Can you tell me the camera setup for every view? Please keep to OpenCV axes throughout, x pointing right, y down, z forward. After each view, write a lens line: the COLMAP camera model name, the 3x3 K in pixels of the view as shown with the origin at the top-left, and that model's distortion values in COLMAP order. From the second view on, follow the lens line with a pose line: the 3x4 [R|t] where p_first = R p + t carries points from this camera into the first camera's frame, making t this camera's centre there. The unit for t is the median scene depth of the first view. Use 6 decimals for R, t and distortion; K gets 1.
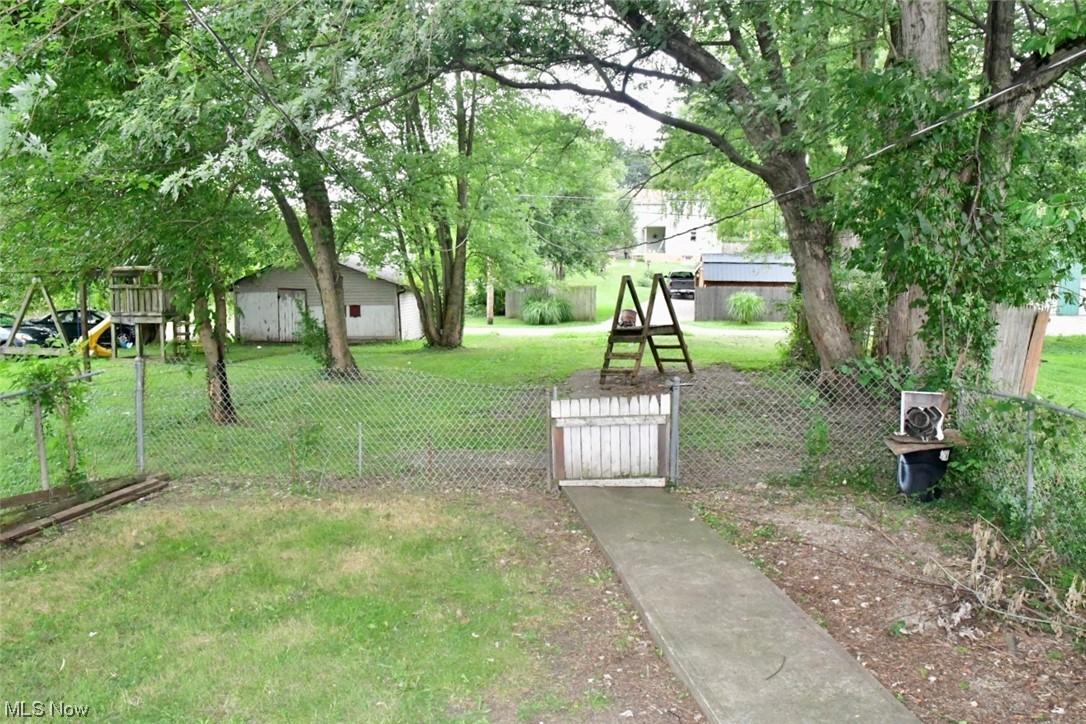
lens RADIAL K [[767.2, 0, 543.0], [0, 767.2, 362.0], [0, 0, 1]] dist [-0.122082, 0.071608]
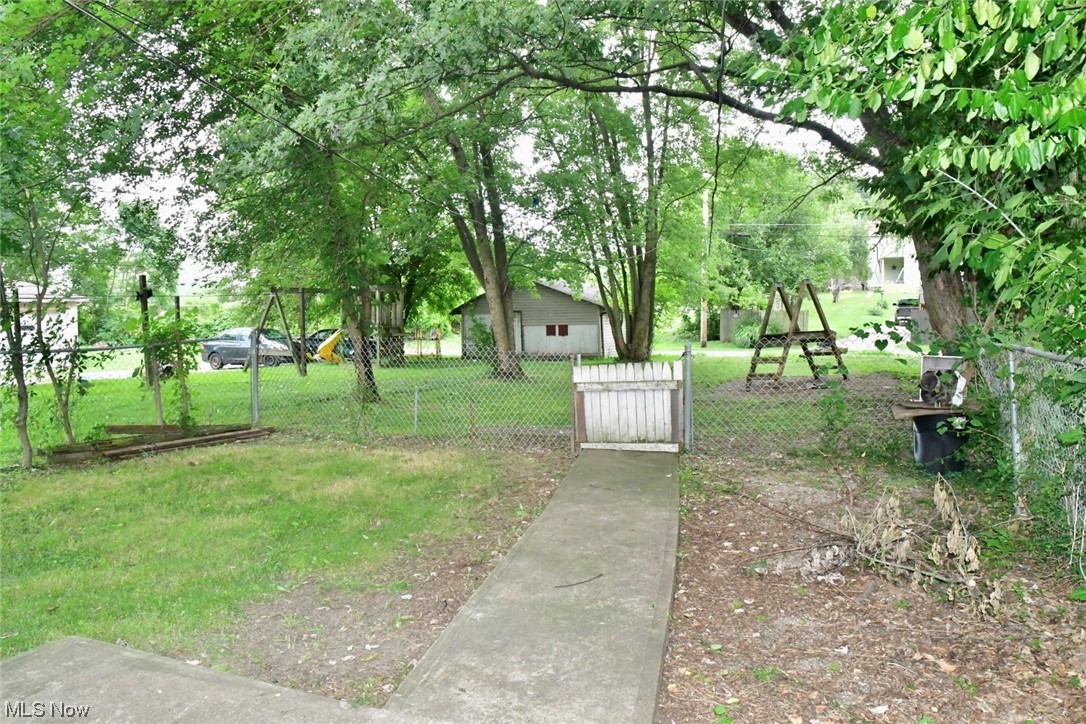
lens RADIAL K [[718.2, 0, 570.1], [0, 718.2, 347.4], [0, 0, 1]] dist [-0.104438, 0.052362]
pose [[0.958192, 0.002219, -0.286116, 0.108657], [-0.019363, 0.998180, -0.057106, 0.030140], [0.285469, 0.060258, 0.956492, 0.016479]]
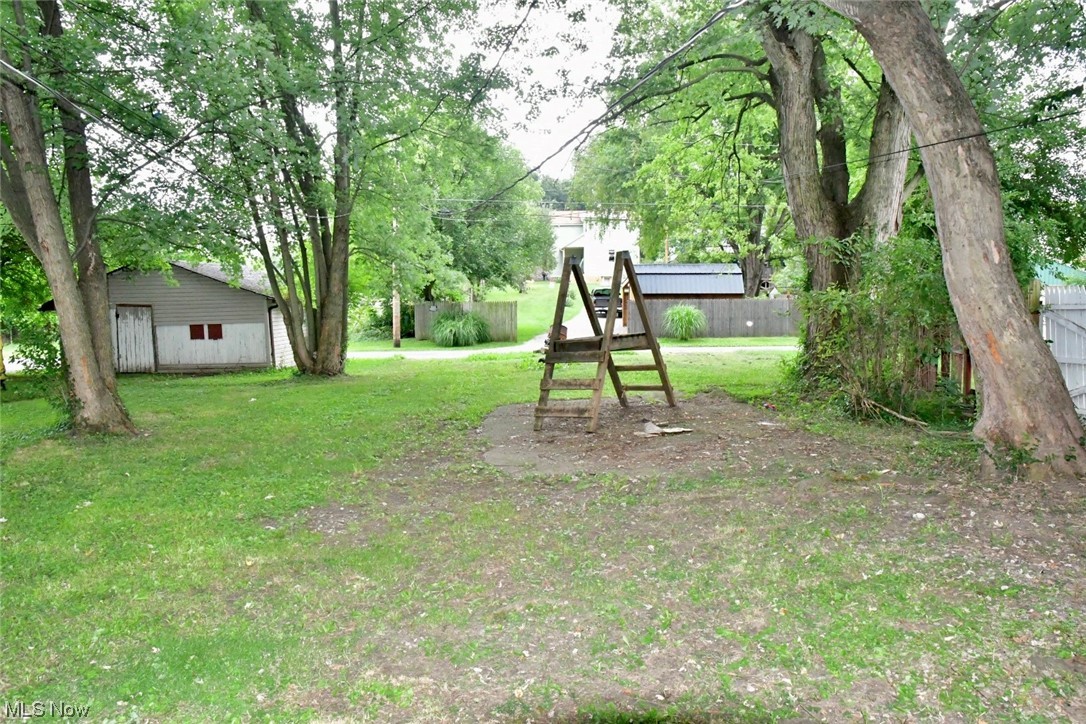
lens RADIAL K [[767.2, 0, 543.0], [0, 767.2, 362.0], [0, 0, 1]] dist [-0.122082, 0.071608]
pose [[0.994336, -0.021949, 0.103994, 0.016597], [0.025146, 0.999247, -0.029533, -0.007244], [-0.103268, 0.031981, 0.994139, 0.345098]]
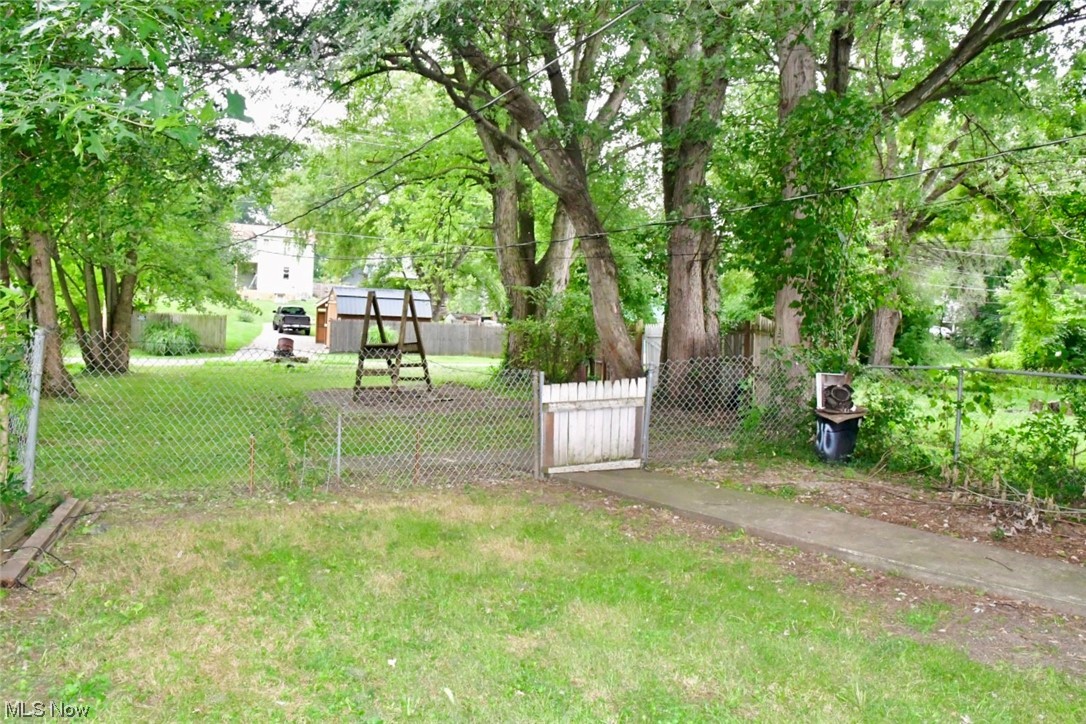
lens RADIAL K [[758.9, 0, 514.6], [0, 758.9, 362.7], [0, 0, 1]] dist [-0.117180, 0.064731]
pose [[0.877510, 0.009053, 0.479473, -0.179166], [0.015628, 0.998751, -0.047459, 0.024921], [-0.479304, 0.049139, 0.876272, 0.065117]]
